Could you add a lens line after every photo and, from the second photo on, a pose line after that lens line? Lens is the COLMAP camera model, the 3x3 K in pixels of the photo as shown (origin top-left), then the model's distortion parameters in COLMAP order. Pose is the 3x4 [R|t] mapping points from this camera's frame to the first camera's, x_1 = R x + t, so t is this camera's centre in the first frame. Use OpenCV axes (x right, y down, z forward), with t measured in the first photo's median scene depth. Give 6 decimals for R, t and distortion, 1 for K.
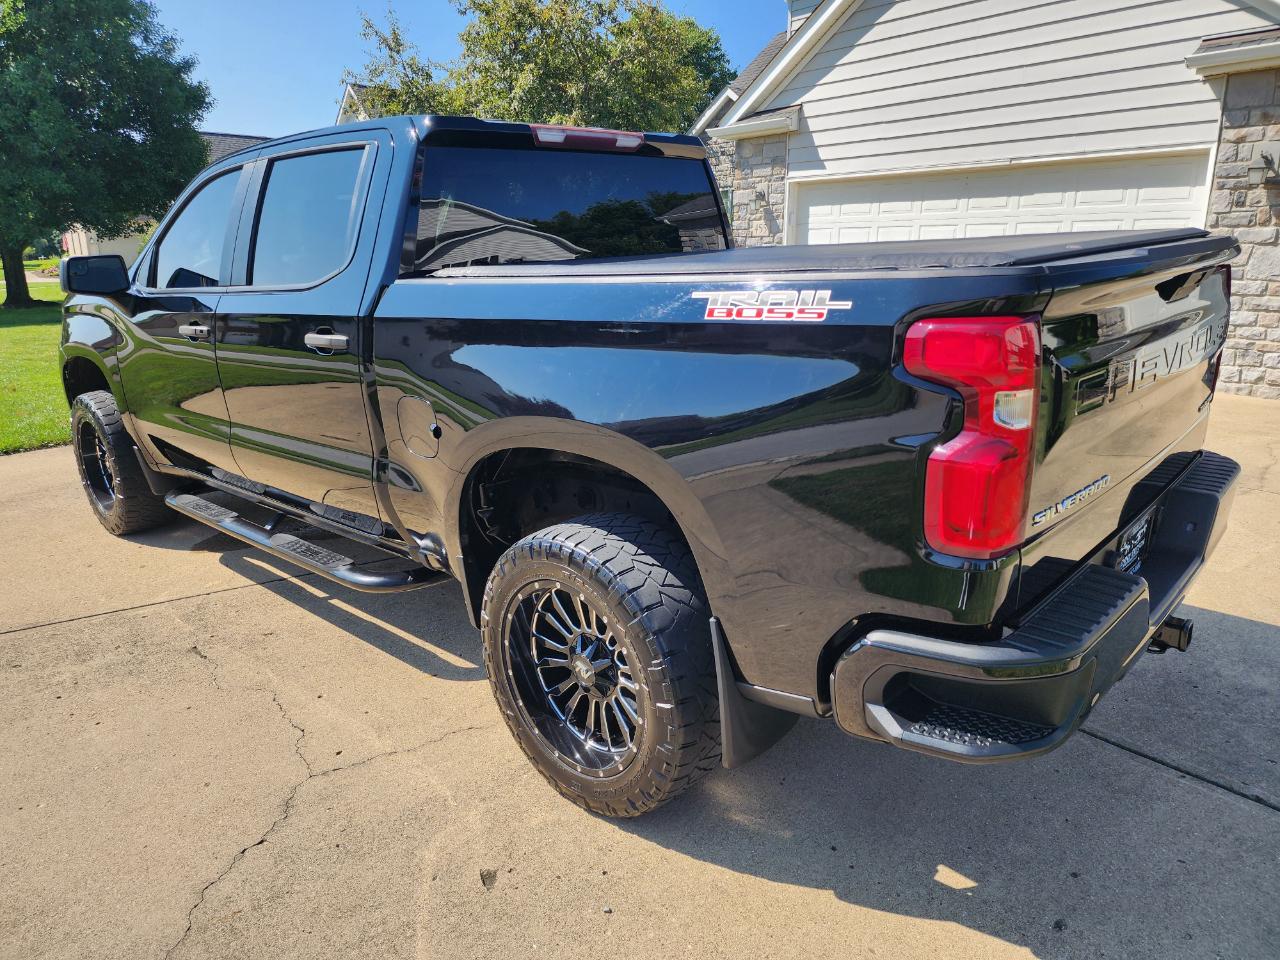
lens RADIAL K [[847.6, 0, 648.6], [0, 847.6, 485.6], [0, 0, 1]] dist [0.073440, -0.063949]
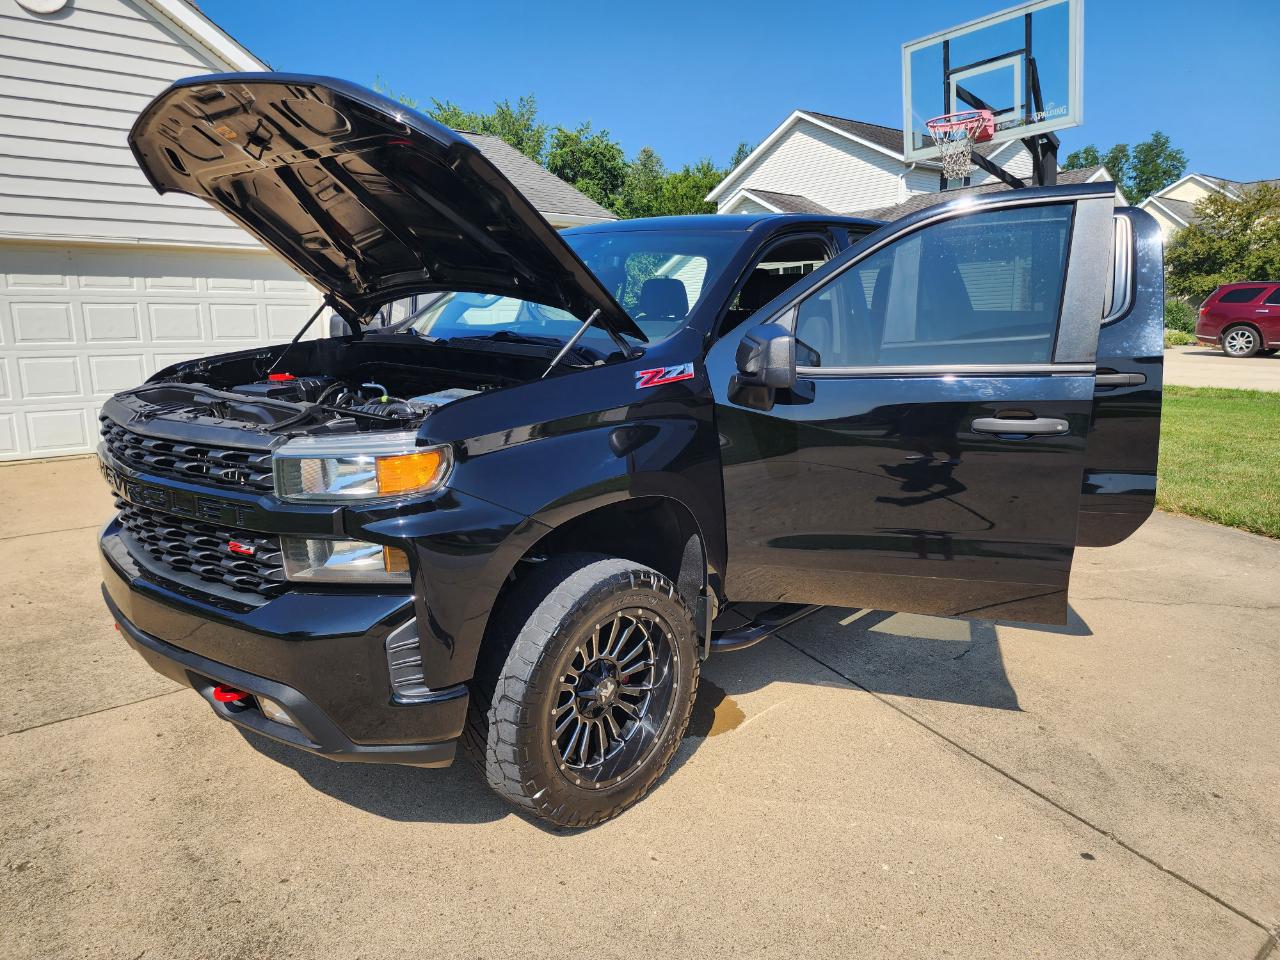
lens RADIAL K [[864.1, 0, 648.0], [0, 864.1, 475.5], [0, 0, 1]] dist [0.067110, -0.062804]
pose [[0.000728, -0.169818, 0.985475, -2.293212], [0.282962, 0.945235, 0.162674, -0.475918], [-0.959131, 0.278734, 0.048740, 1.804610]]
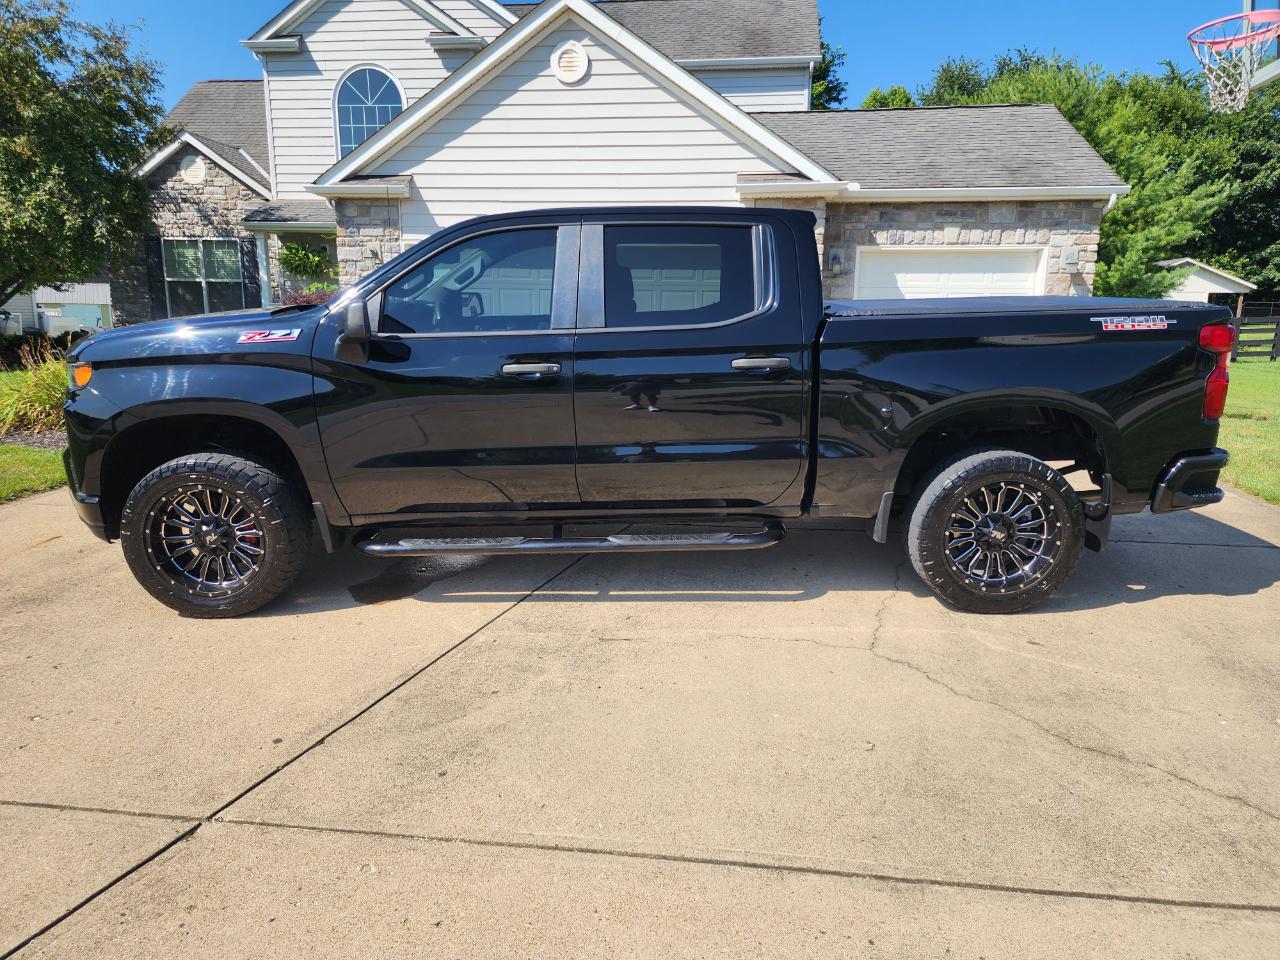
lens RADIAL K [[847.6, 0, 648.6], [0, 847.6, 485.6], [0, 0, 1]] dist [0.073440, -0.063949]
pose [[0.737348, -0.124883, 0.663869, -1.723998], [0.168999, 0.985614, -0.002296, 0.000444], [-0.654031, 0.113886, 0.747846, 0.132781]]
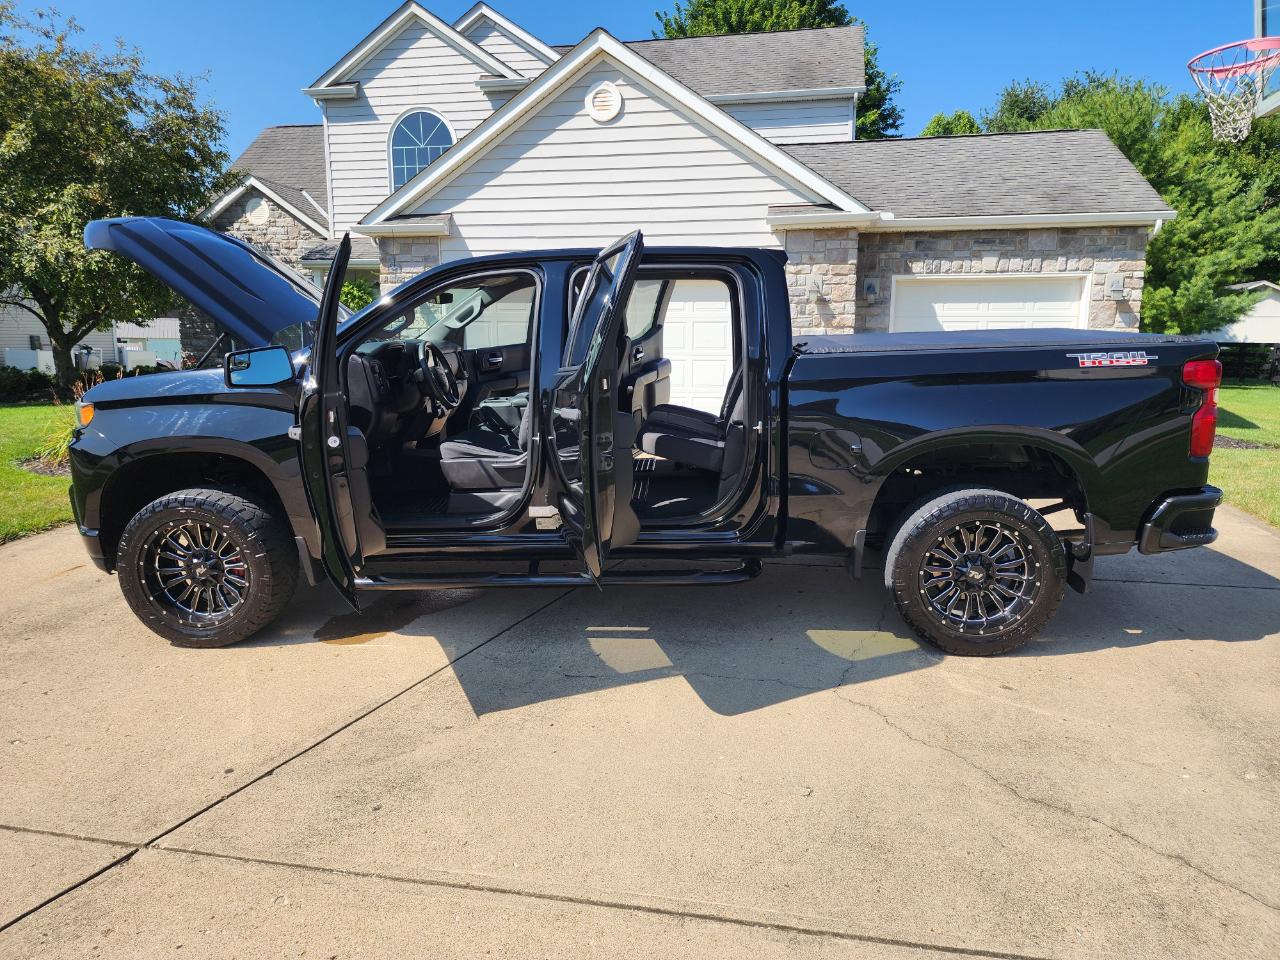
lens RADIAL K [[855.9, 0, 651.9], [0, 855.9, 484.9], [0, 0, 1]] dist [0.059704, -0.052801]
pose [[0.782271, -0.099777, 0.614896, -1.597099], [0.162971, 0.985491, -0.047419, 0.015189], [-0.601243, 0.137305, 0.787182, -0.002041]]
